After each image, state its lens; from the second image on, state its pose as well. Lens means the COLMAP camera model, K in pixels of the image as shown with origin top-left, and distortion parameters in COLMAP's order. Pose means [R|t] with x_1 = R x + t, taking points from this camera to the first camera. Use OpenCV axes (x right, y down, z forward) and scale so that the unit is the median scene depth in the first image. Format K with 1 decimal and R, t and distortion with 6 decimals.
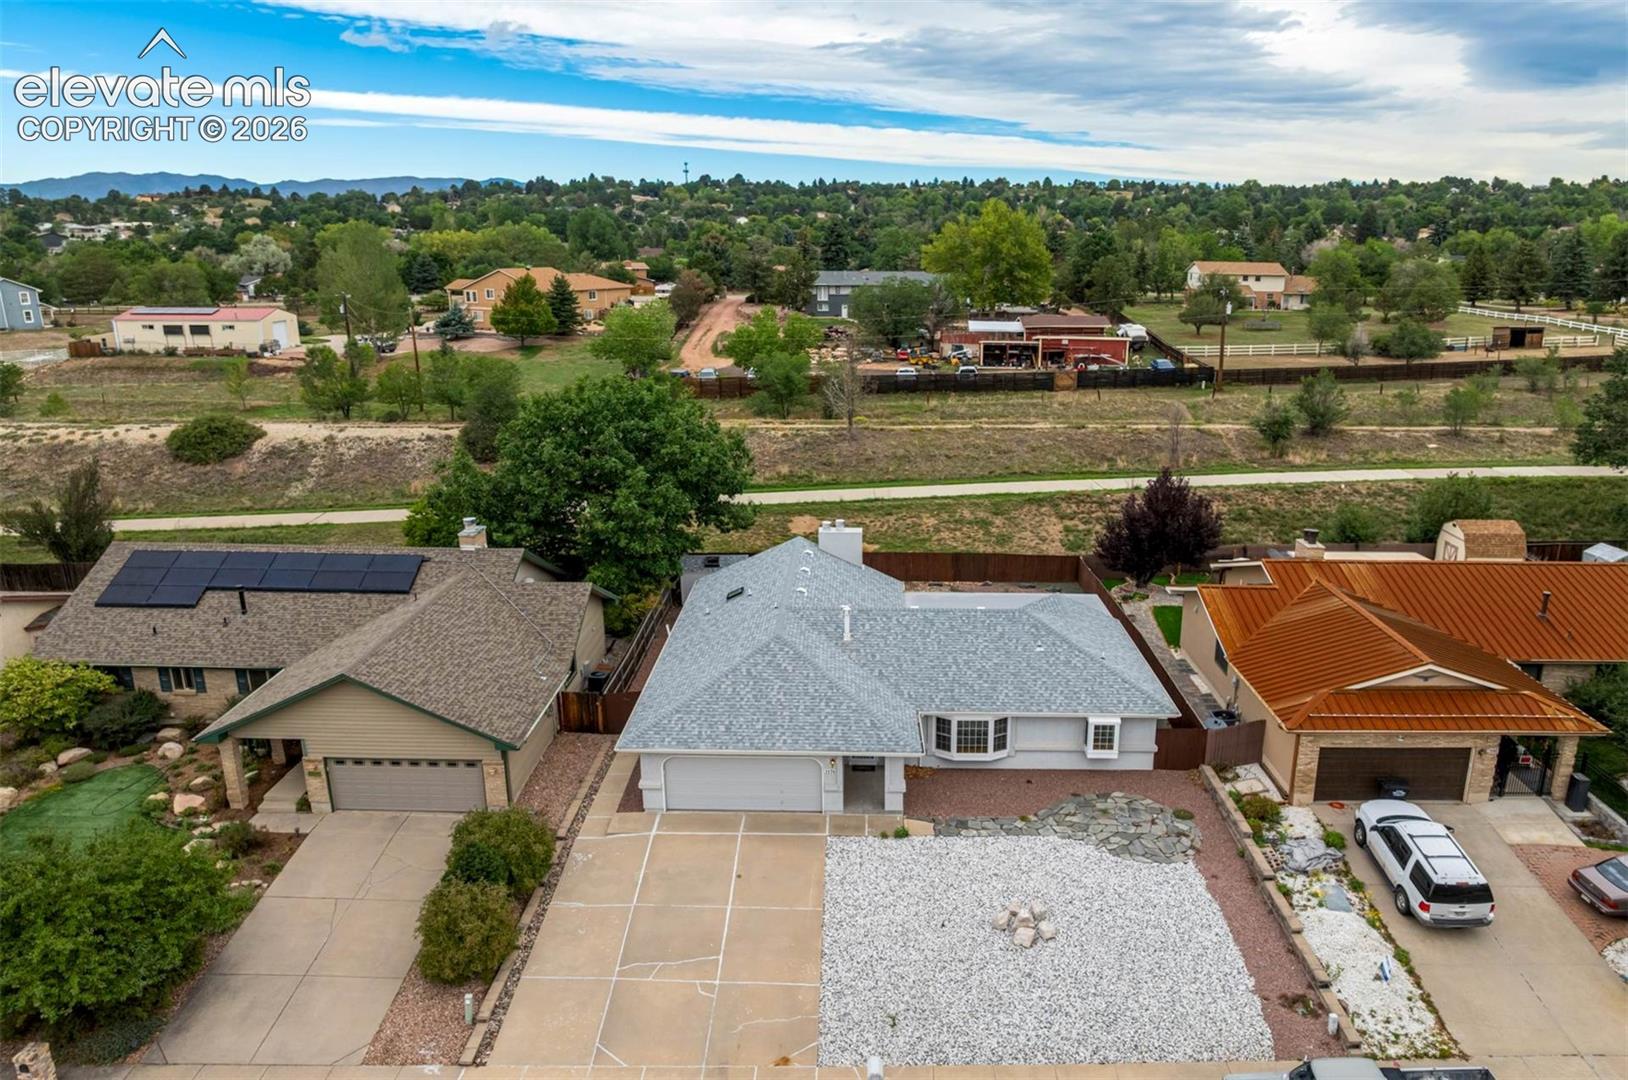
lens RADIAL K [[1175.9, 0, 814.0], [0, 1175.9, 540.0], [0, 0, 1]] dist [-0.041426, 0.000256]
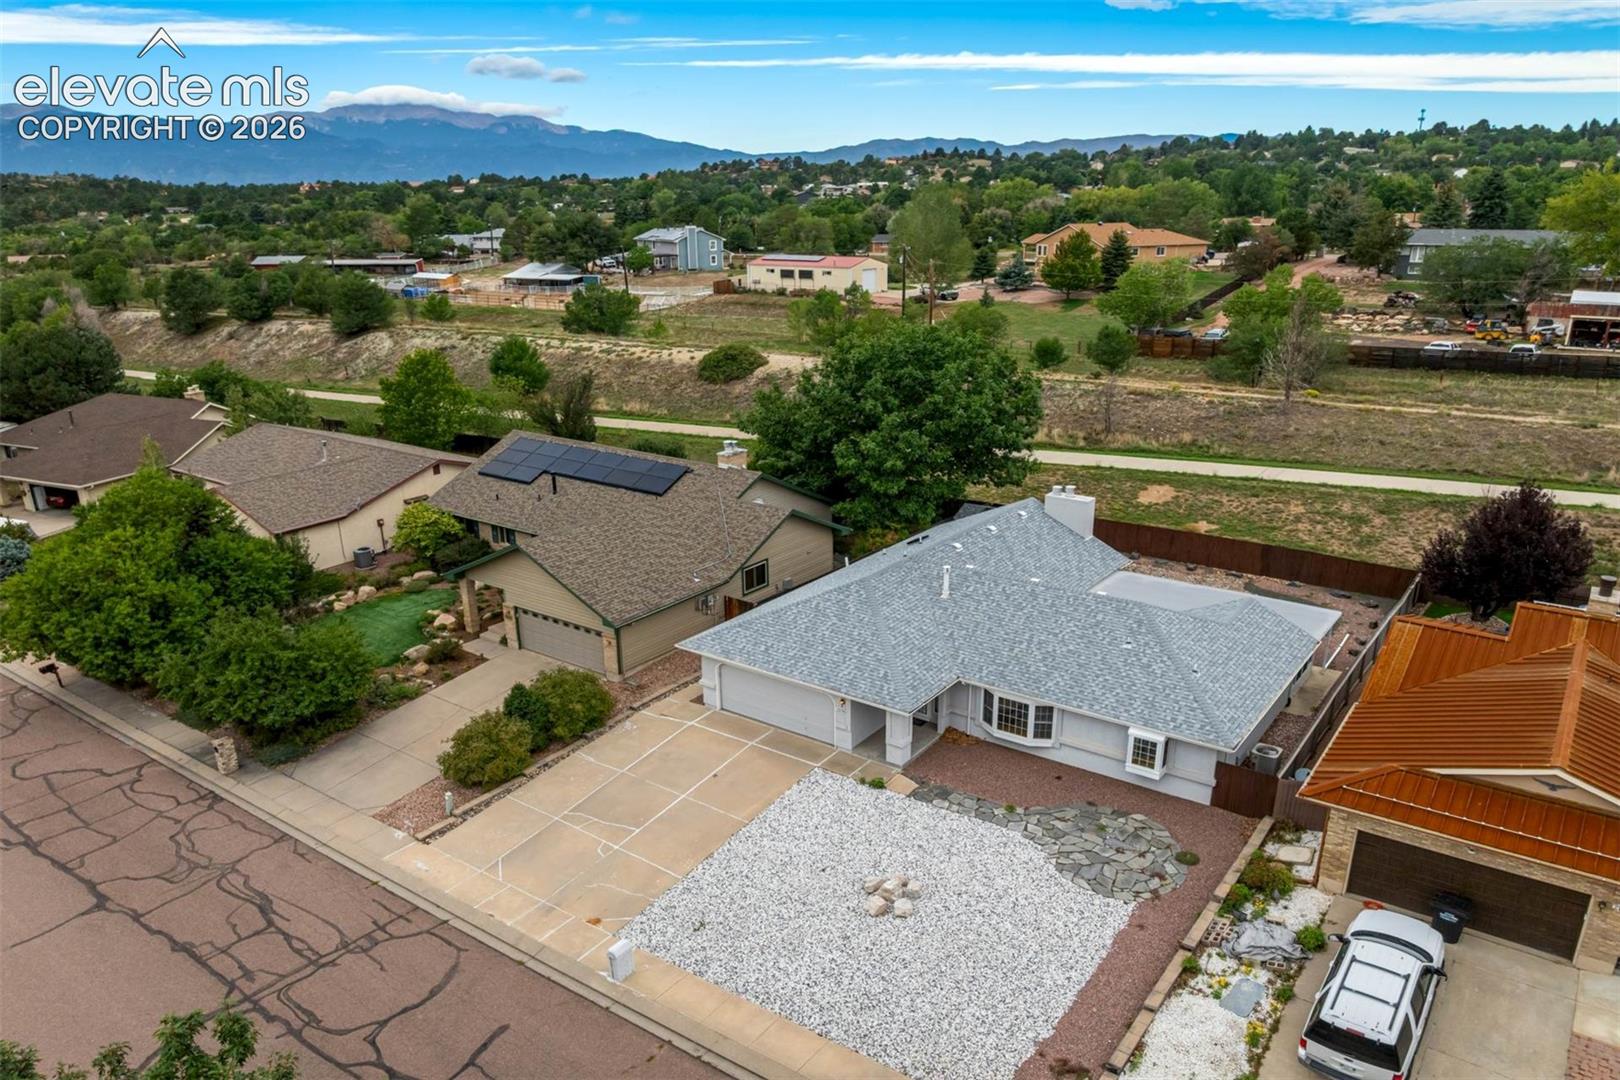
lens RADIAL K [[1124.2, 0, 810.0], [0, 1124.2, 540.0], [0, 0, 1]] dist [-0.037265, 0.002258]
pose [[0.810124, 0.155222, -0.565337, 0.258109], [-0.127858, 0.987879, 0.088017, -0.018501], [0.572147, 0.000978, 0.820151, 0.076625]]
